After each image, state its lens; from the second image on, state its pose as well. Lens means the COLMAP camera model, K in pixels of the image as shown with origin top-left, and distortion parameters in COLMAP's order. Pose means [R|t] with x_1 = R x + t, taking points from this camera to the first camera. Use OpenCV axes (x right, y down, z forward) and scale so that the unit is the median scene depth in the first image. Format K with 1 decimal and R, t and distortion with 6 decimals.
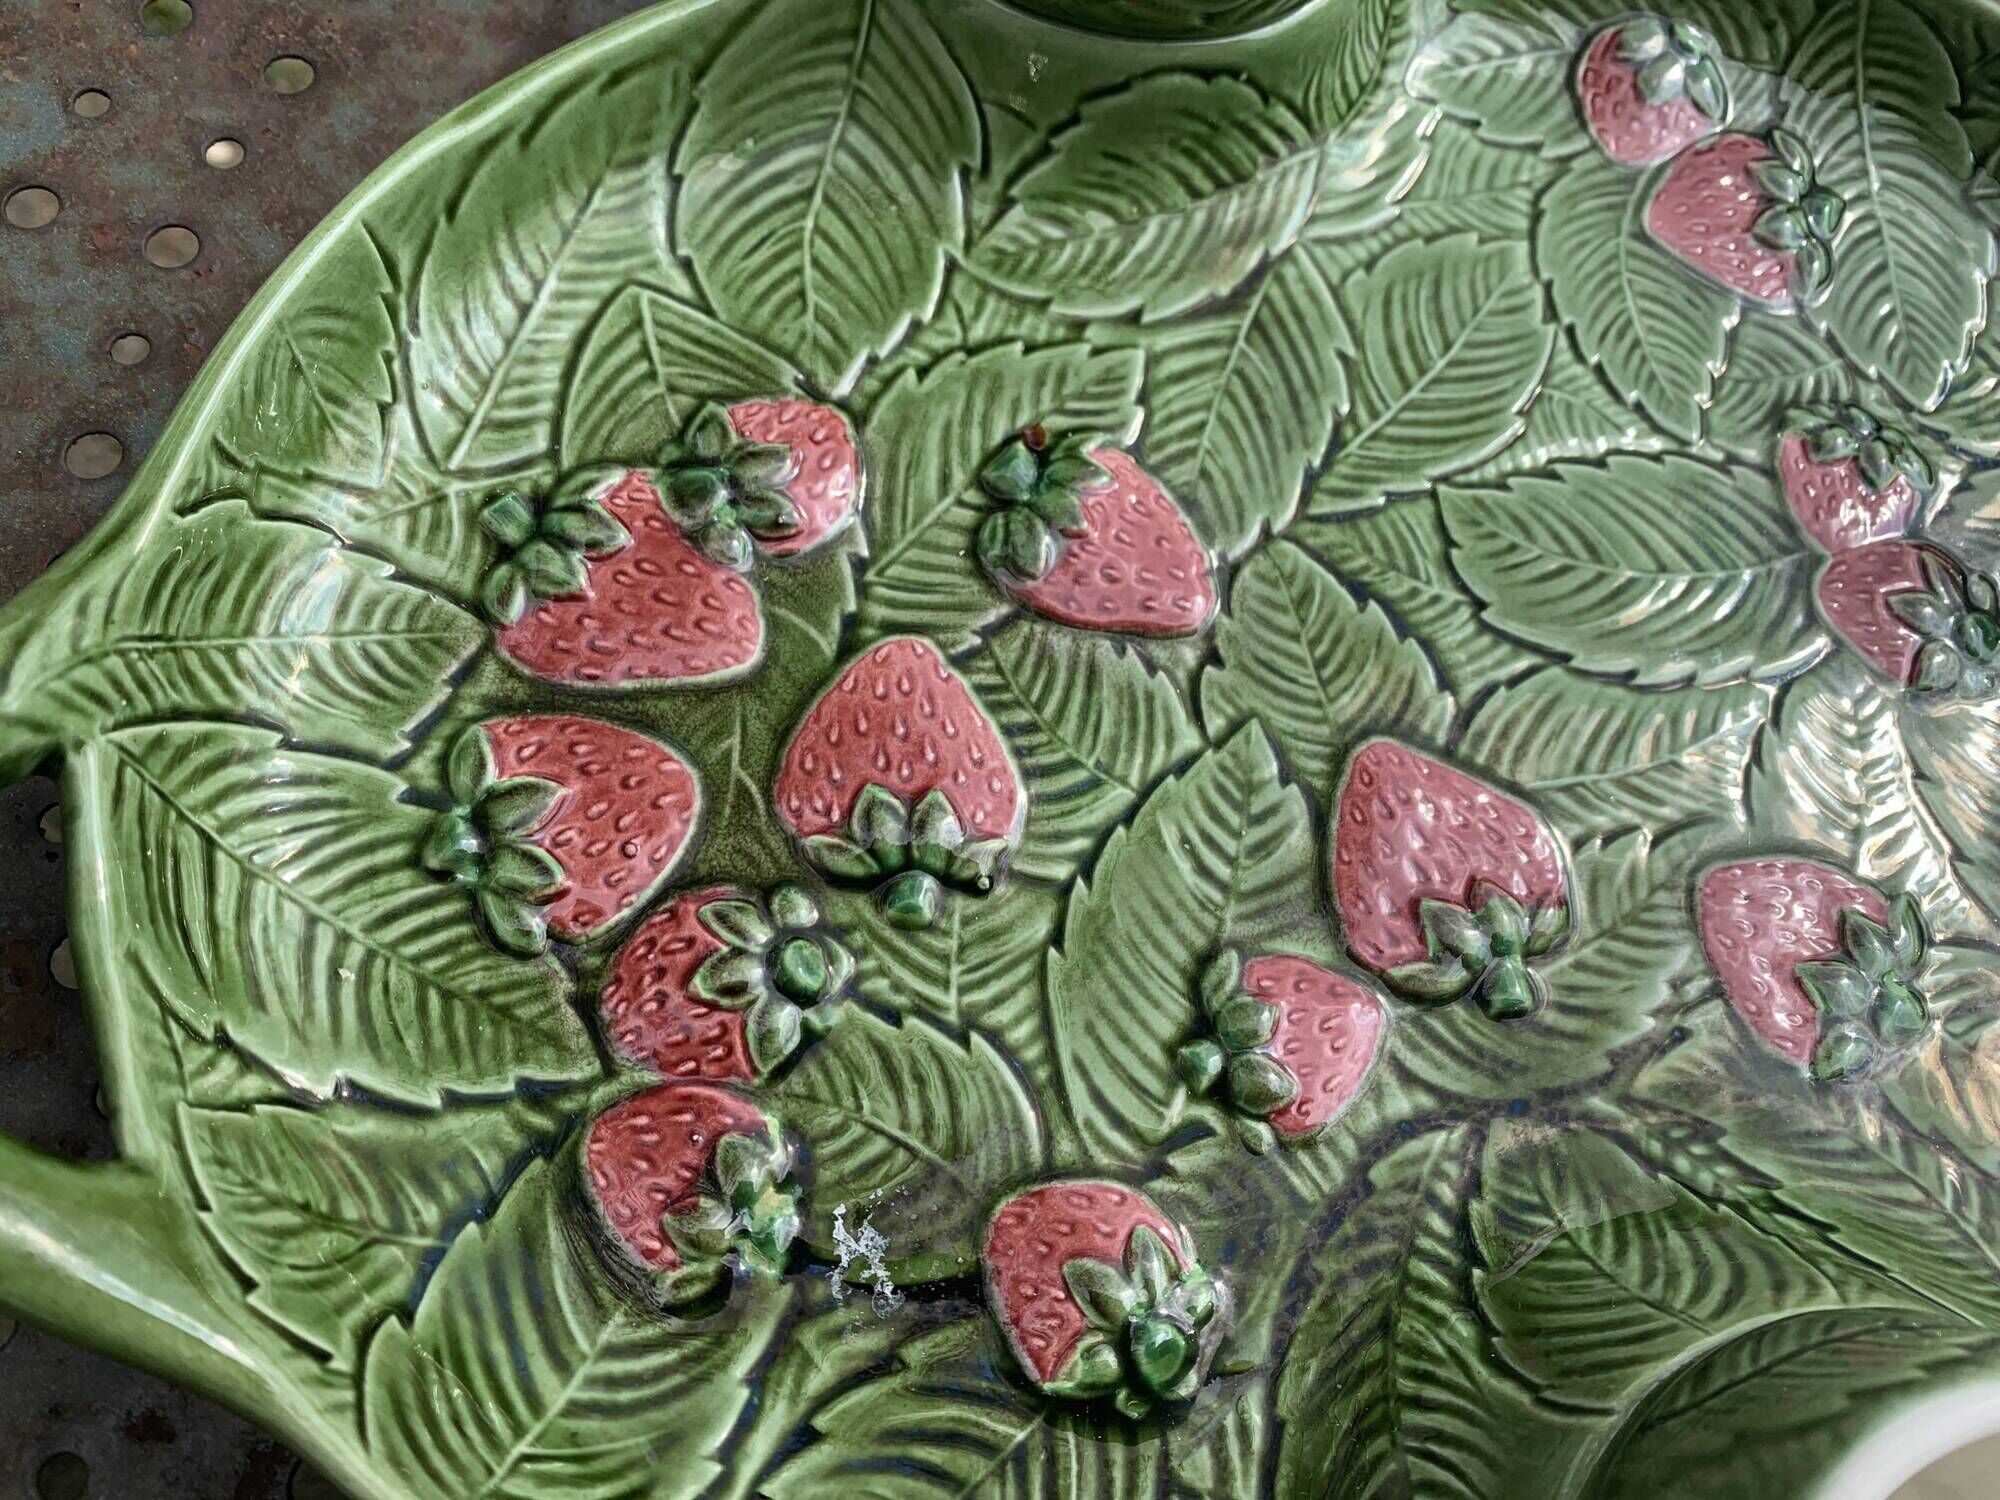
lens RADIAL K [[1590.1, 0, 973.0], [0, 1590.1, 747.3], [0, 0, 1]] dist [0.014788, -0.047589]
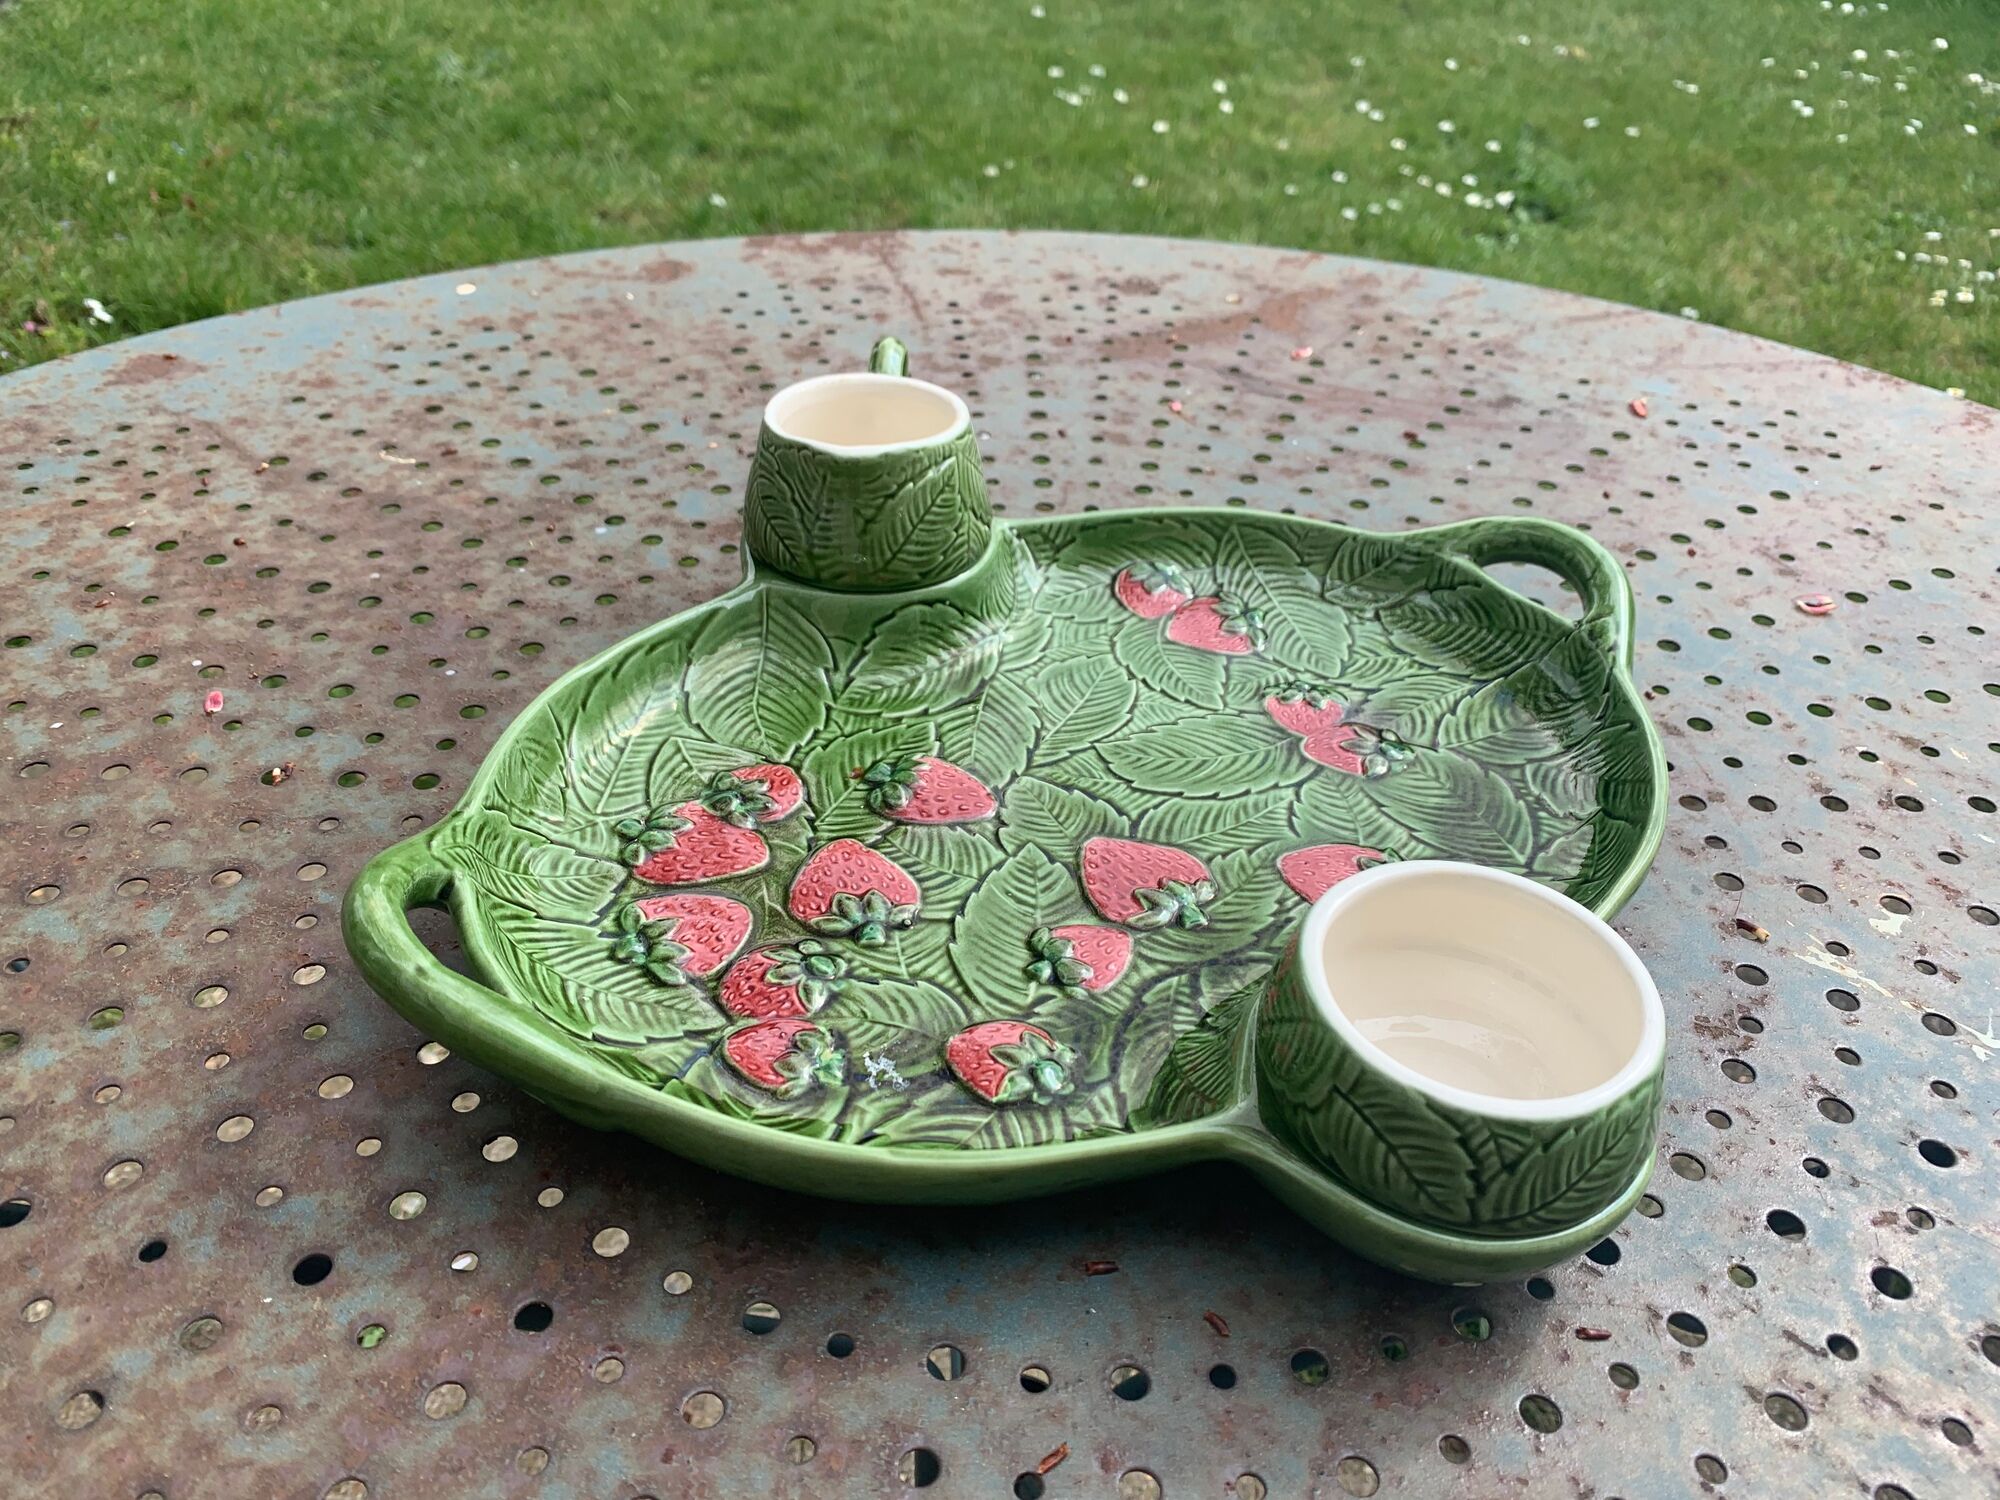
lens RADIAL K [[1530.2, 0, 991.5], [0, 1530.2, 755.2], [0, 0, 1]] dist [0.026381, -0.046214]
pose [[0.967282, -0.214822, 0.134970, -0.098755], [0.253659, 0.808886, -0.530434, 0.912700], [0.004774, 0.547316, 0.836912, -0.635424]]
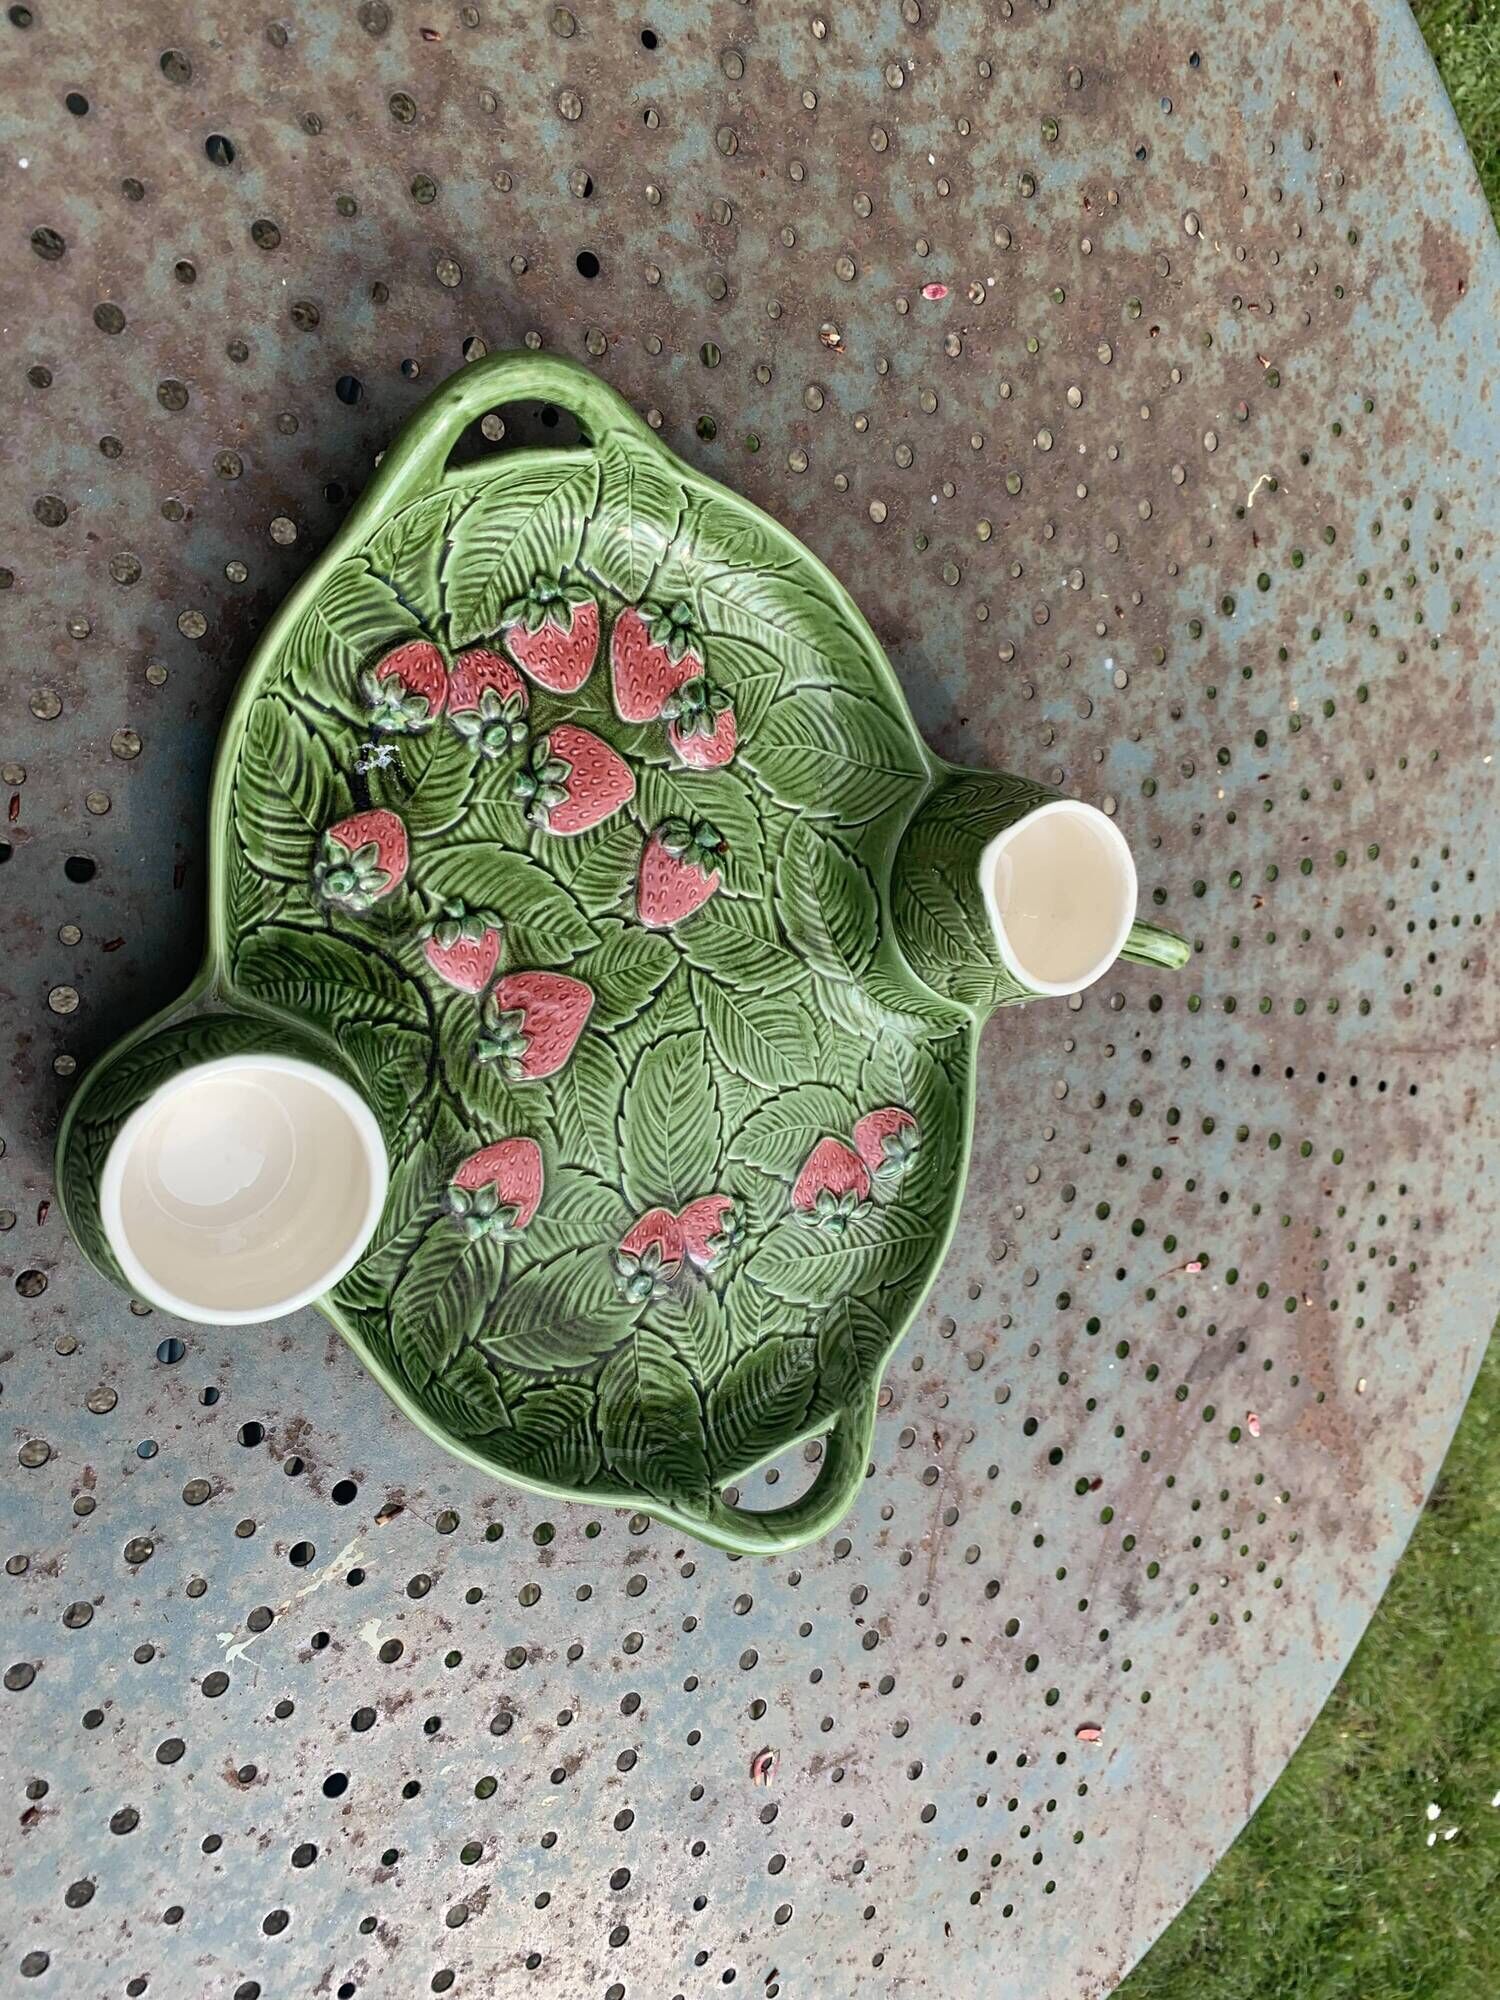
lens RADIAL K [[1530.2, 0, 776.8], [0, 1530.2, 1001.0], [0, 0, 1]] dist [0.026381, -0.046214]
pose [[0.021174, 0.999656, 0.015445, 0.247594], [-0.978140, 0.023910, -0.206570, 0.199725], [-0.206868, -0.010734, 0.978310, -1.247058]]
